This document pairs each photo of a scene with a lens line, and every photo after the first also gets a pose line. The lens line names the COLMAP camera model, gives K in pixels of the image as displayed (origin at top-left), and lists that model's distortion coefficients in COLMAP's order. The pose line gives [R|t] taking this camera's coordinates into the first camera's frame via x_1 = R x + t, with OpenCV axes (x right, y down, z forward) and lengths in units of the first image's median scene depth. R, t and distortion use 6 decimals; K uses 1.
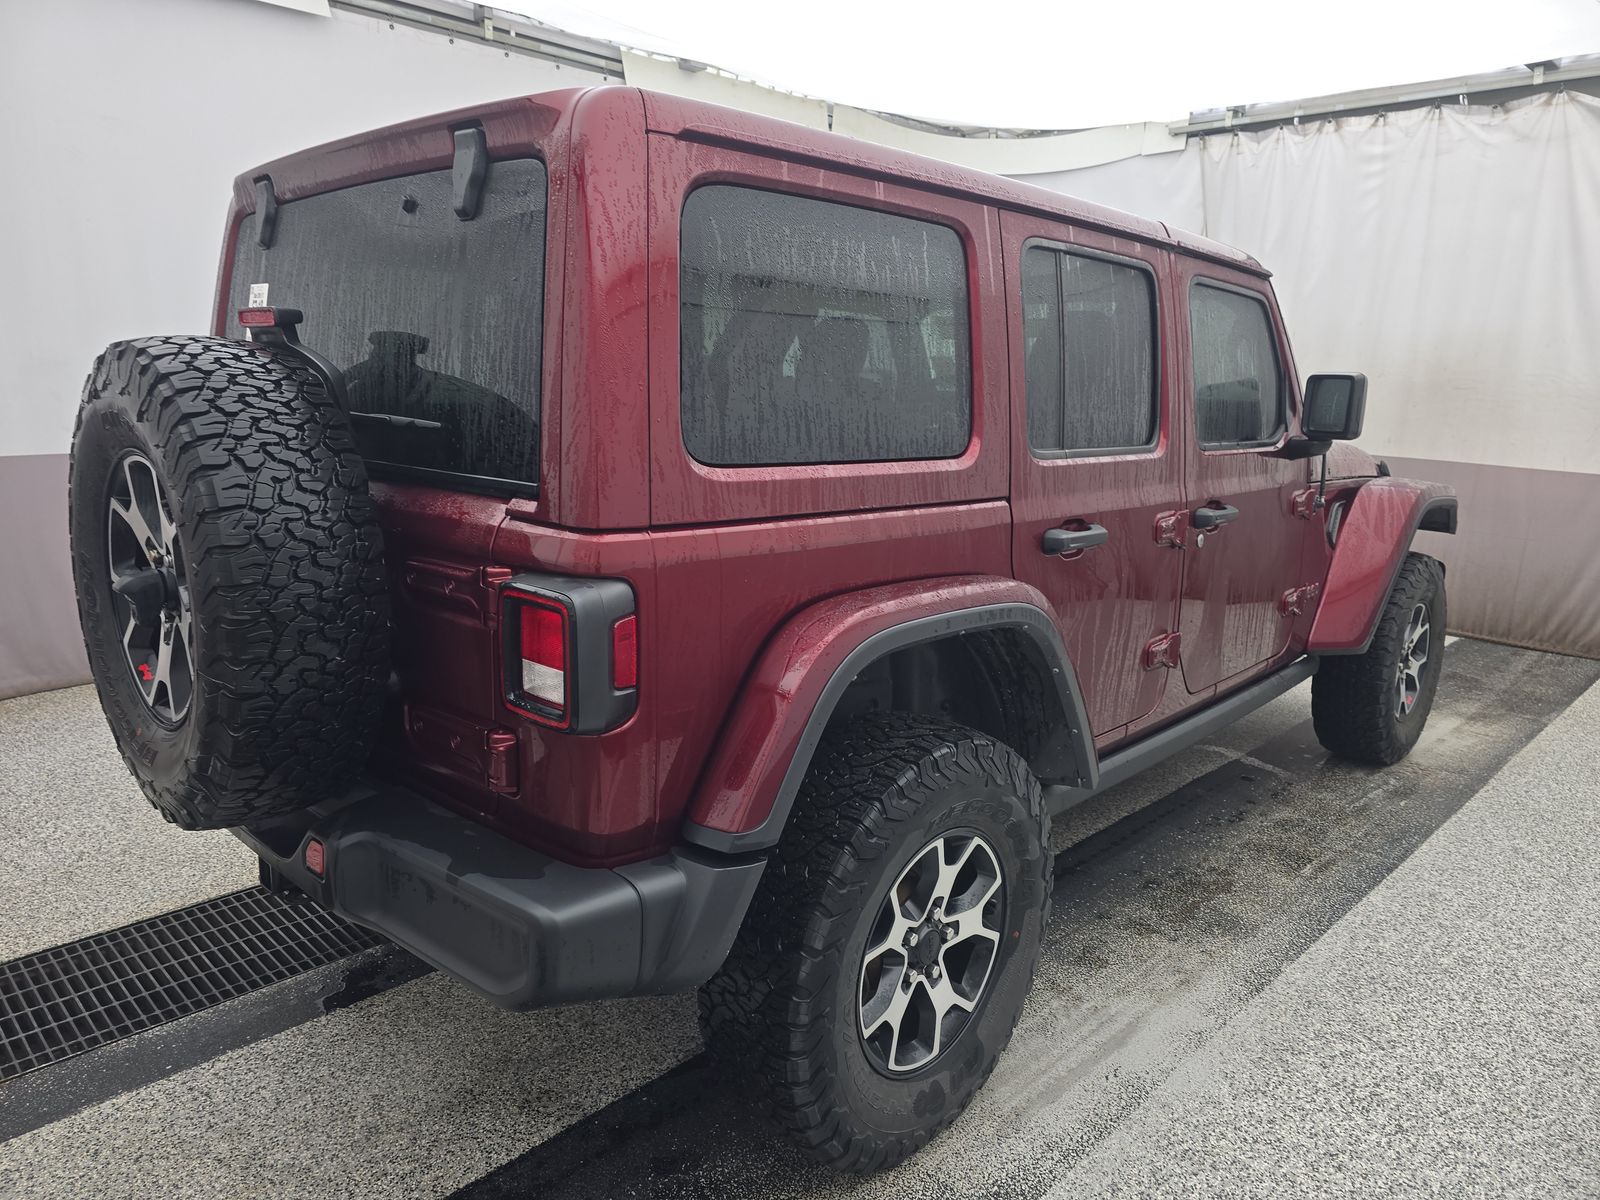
lens RADIAL K [[1081.8, 0, 796.0], [0, 1081.8, 601.0], [0, 0, 1]] dist [0.039575, -0.040814]
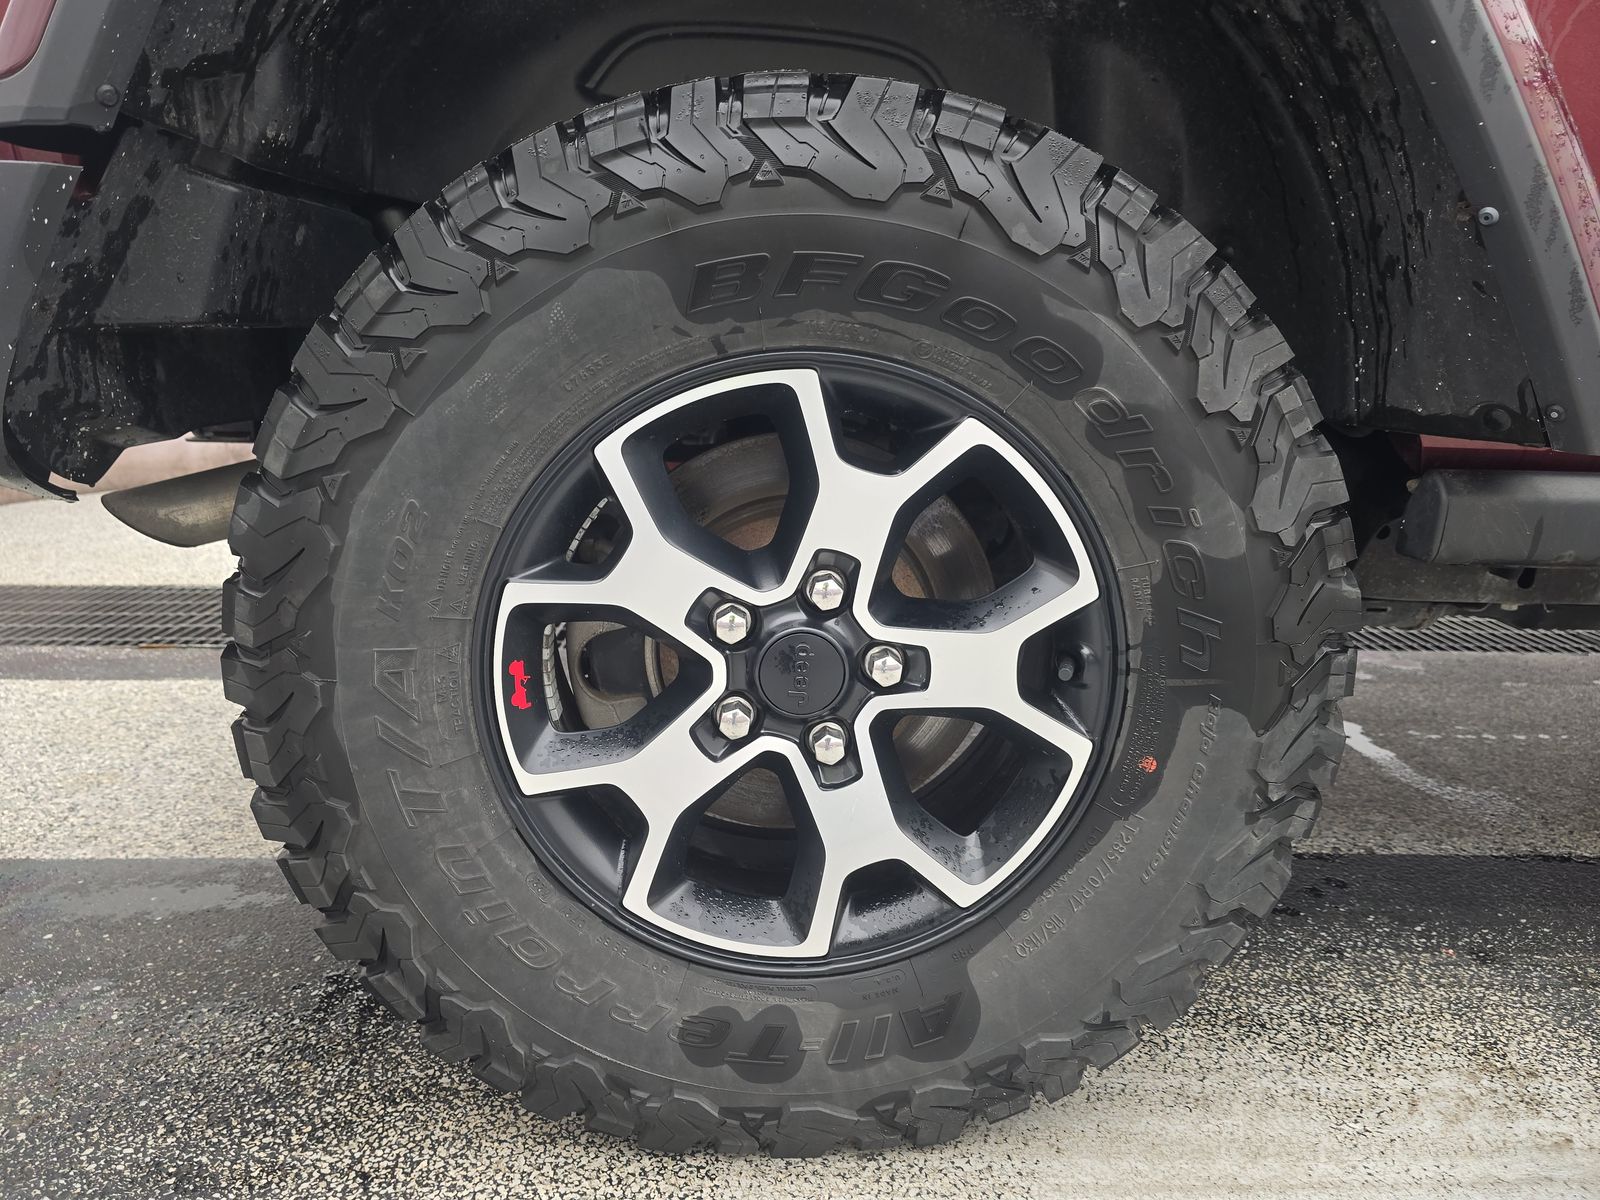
lens RADIAL K [[1081.8, 0, 796.0], [0, 1081.8, 601.0], [0, 0, 1]] dist [0.039575, -0.040814]
pose [[0.716336, 0.151919, -0.681017, 0.380138], [-0.140534, 0.987422, 0.072449, 0.259880], [0.683457, 0.043808, 0.728675, 0.698507]]
